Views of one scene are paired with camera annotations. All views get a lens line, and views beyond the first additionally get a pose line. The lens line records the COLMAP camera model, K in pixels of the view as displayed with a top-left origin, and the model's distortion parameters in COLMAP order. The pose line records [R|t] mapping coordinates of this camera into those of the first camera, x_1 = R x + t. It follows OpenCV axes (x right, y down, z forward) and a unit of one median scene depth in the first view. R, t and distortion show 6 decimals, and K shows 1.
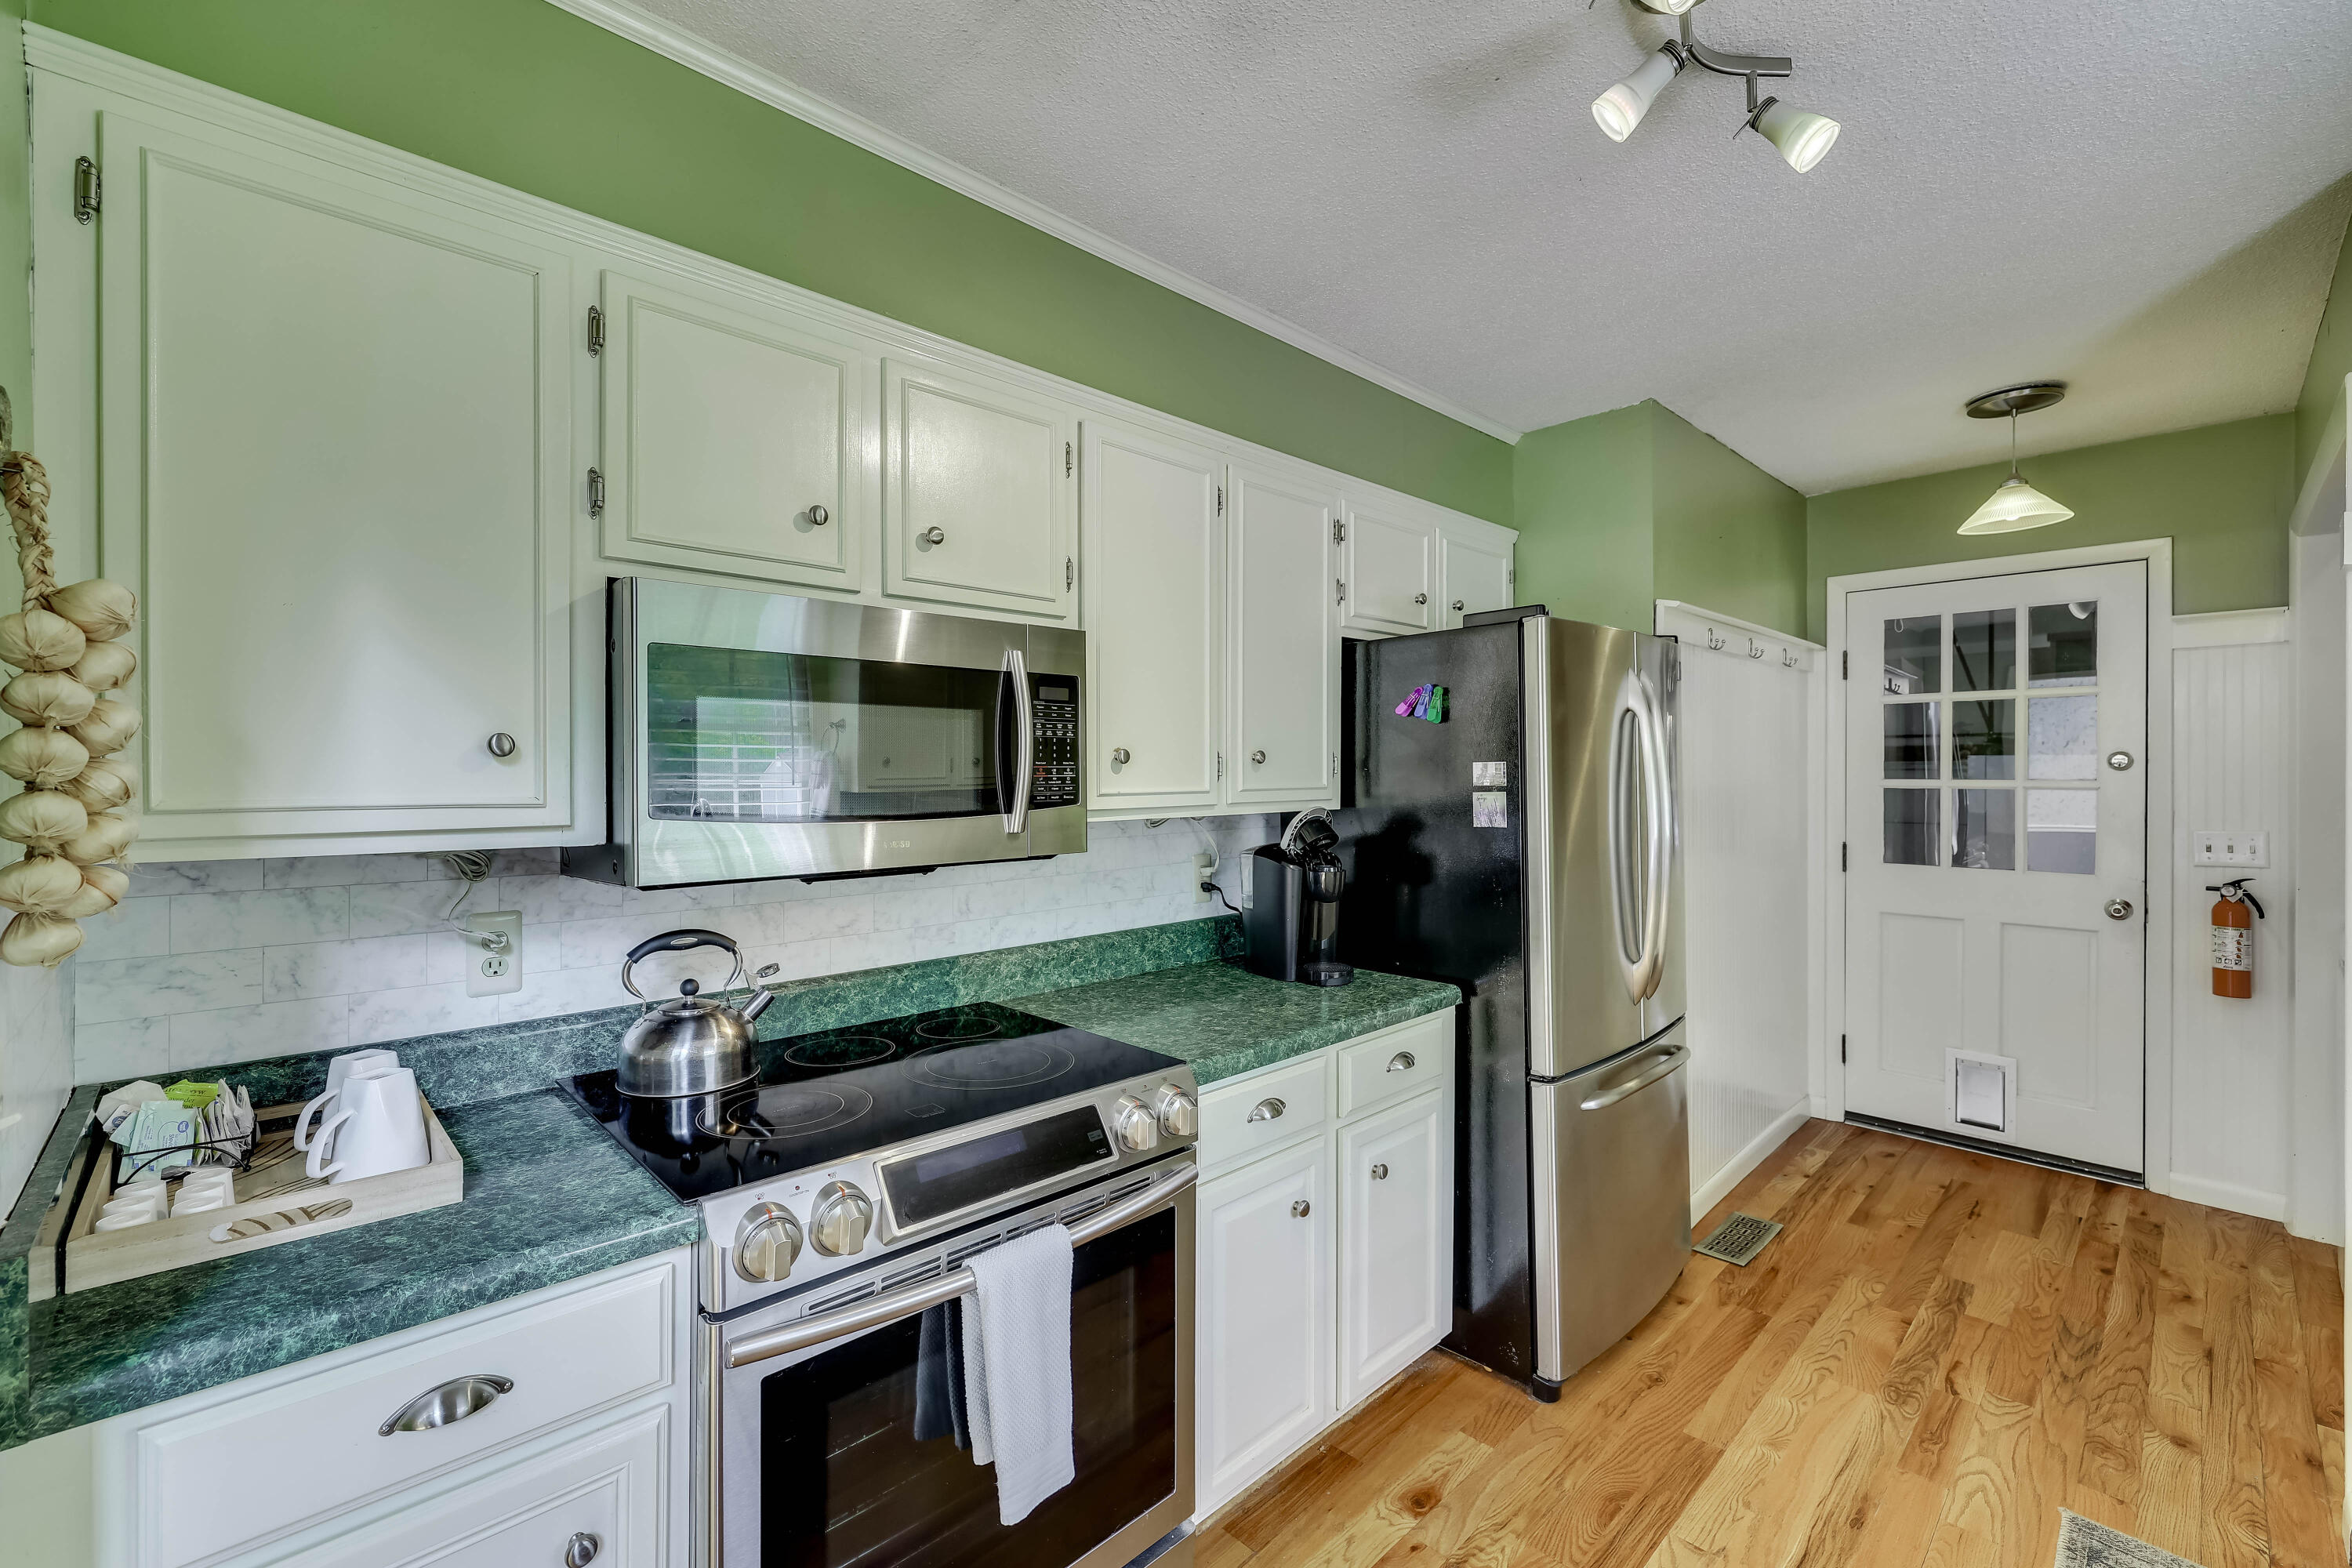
lens RADIAL K [[1003.6, 0, 1181.5], [0, 1003.6, 781.1], [0, 0, 1]] dist [0.013637, 0.000444]
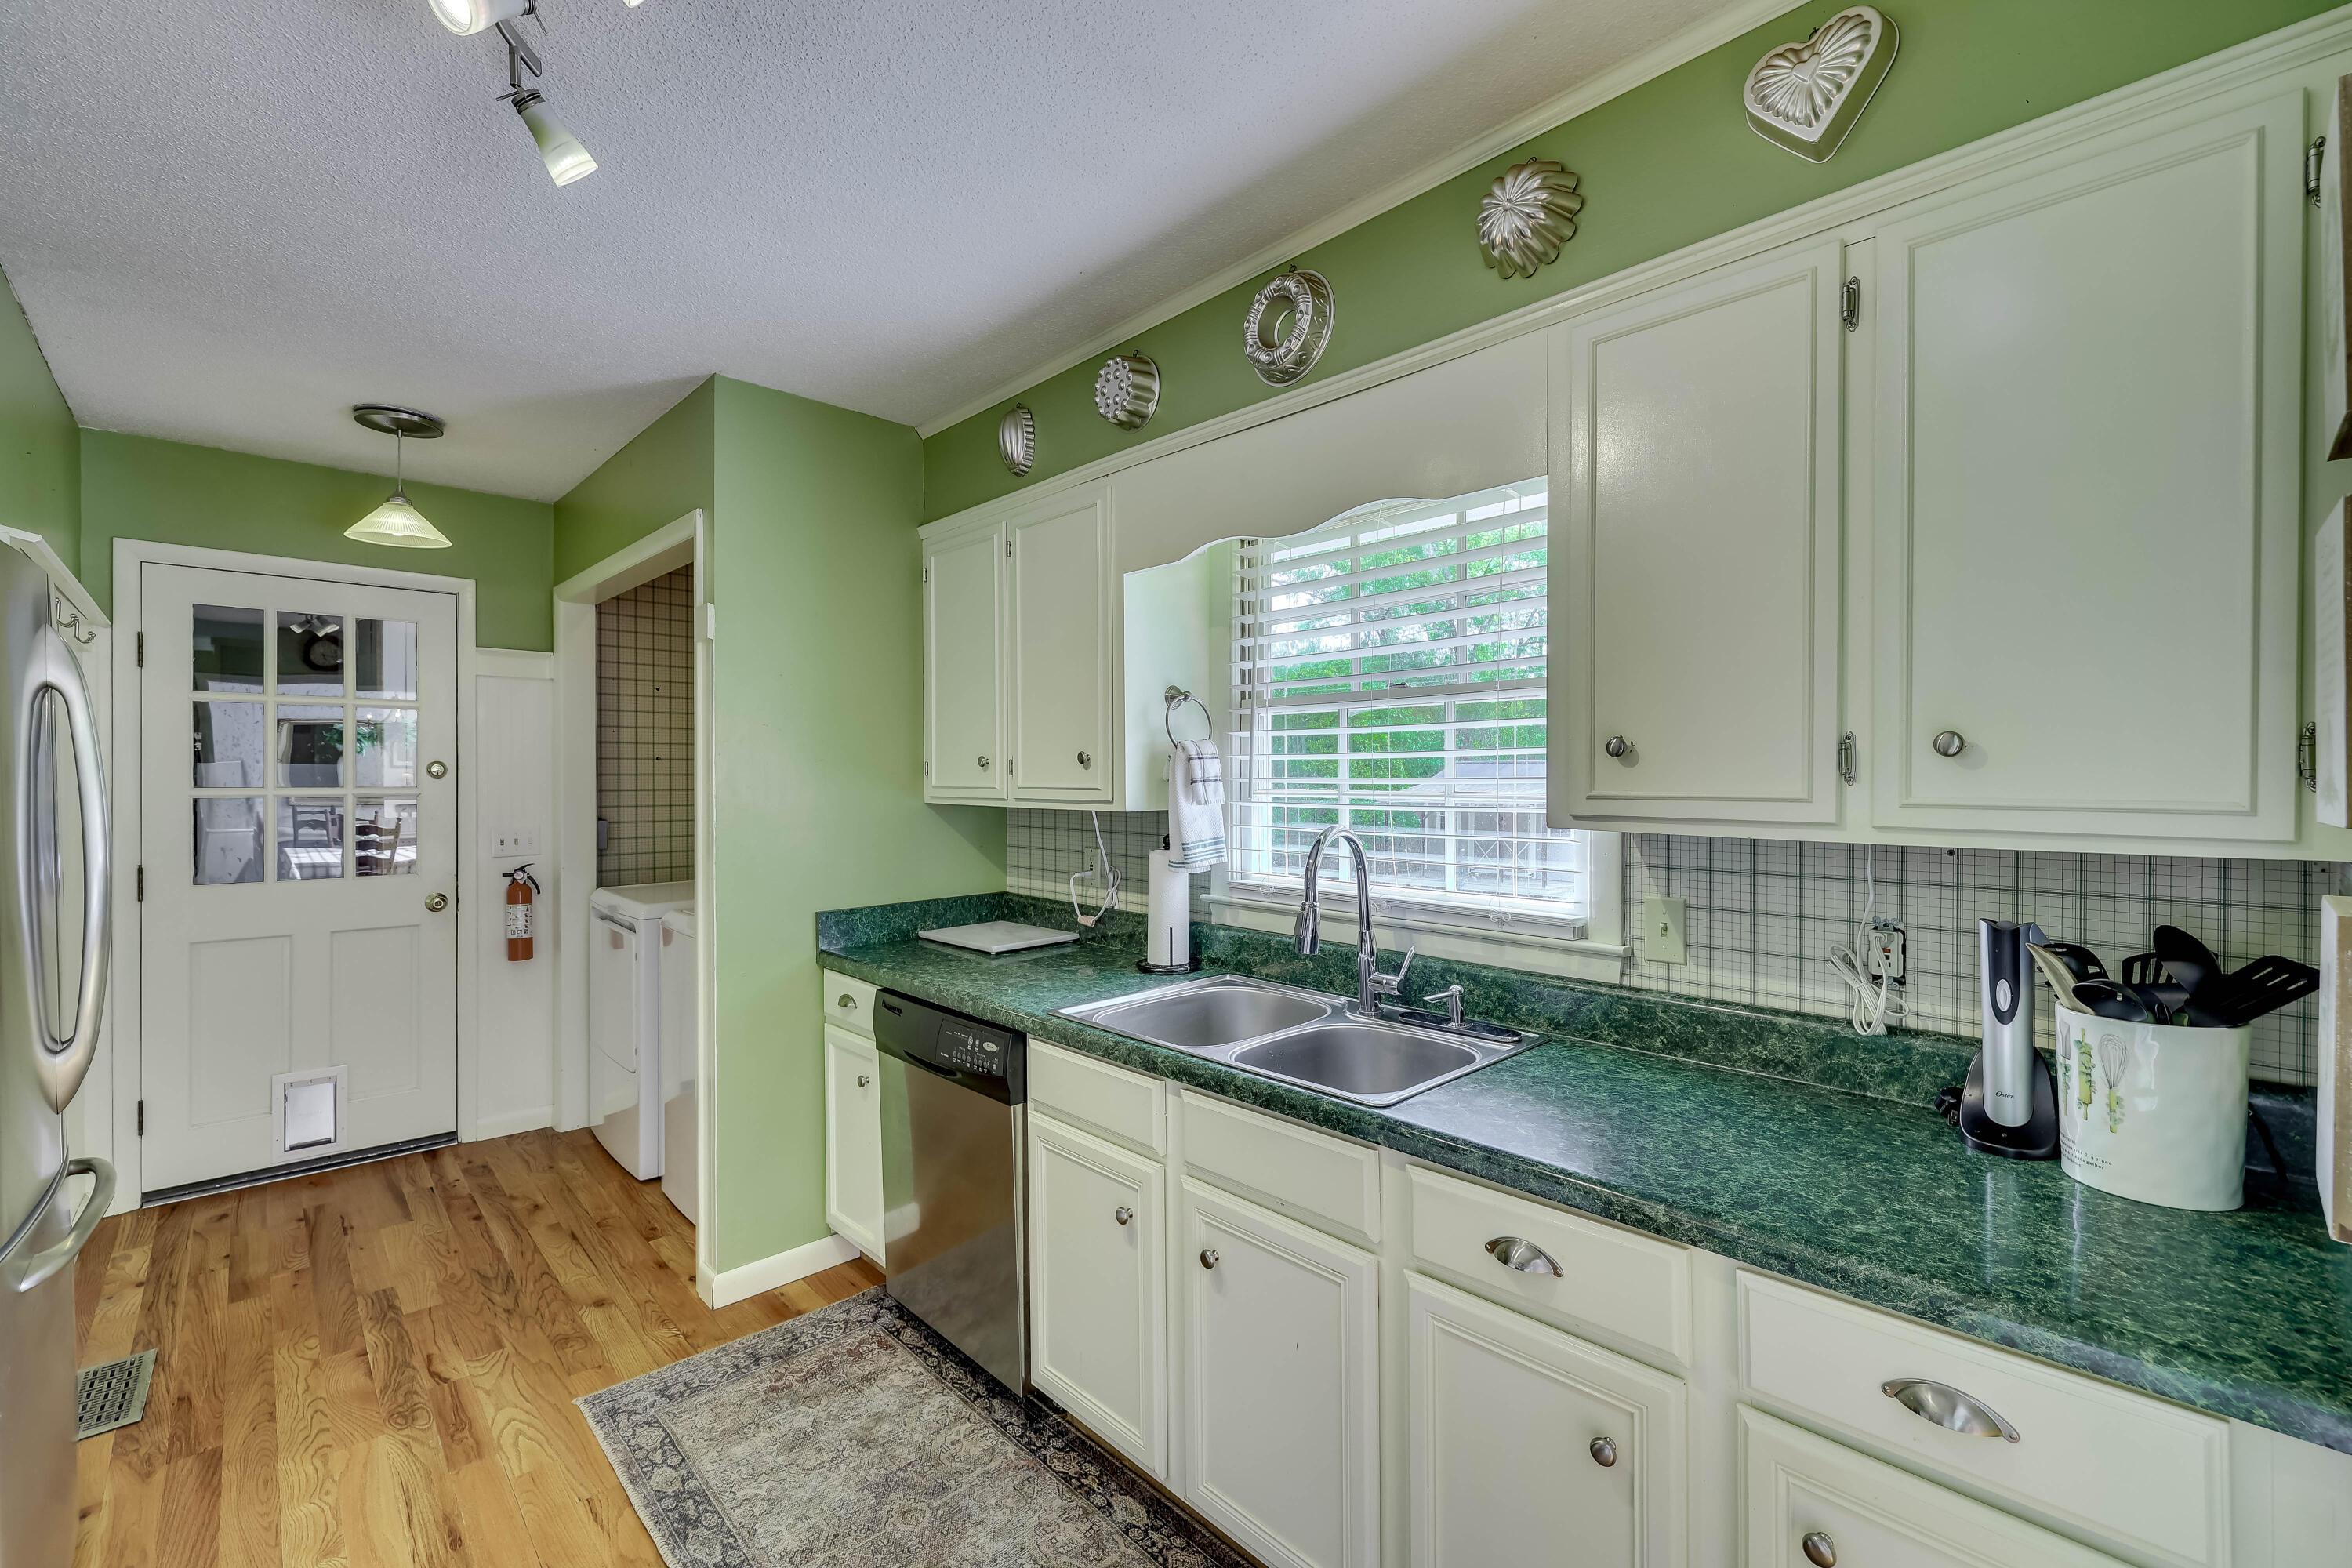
lens RADIAL K [[1003.6, 0, 1178.9], [0, 1003.6, 776.0], [0, 0, 1]] dist [0.013637, 0.000444]
pose [[0.021741, 0.003865, 0.999756, -0.187635], [0.013685, 0.999898, -0.004163, 0.003554], [-0.999670, 0.013772, 0.021686, 0.169042]]
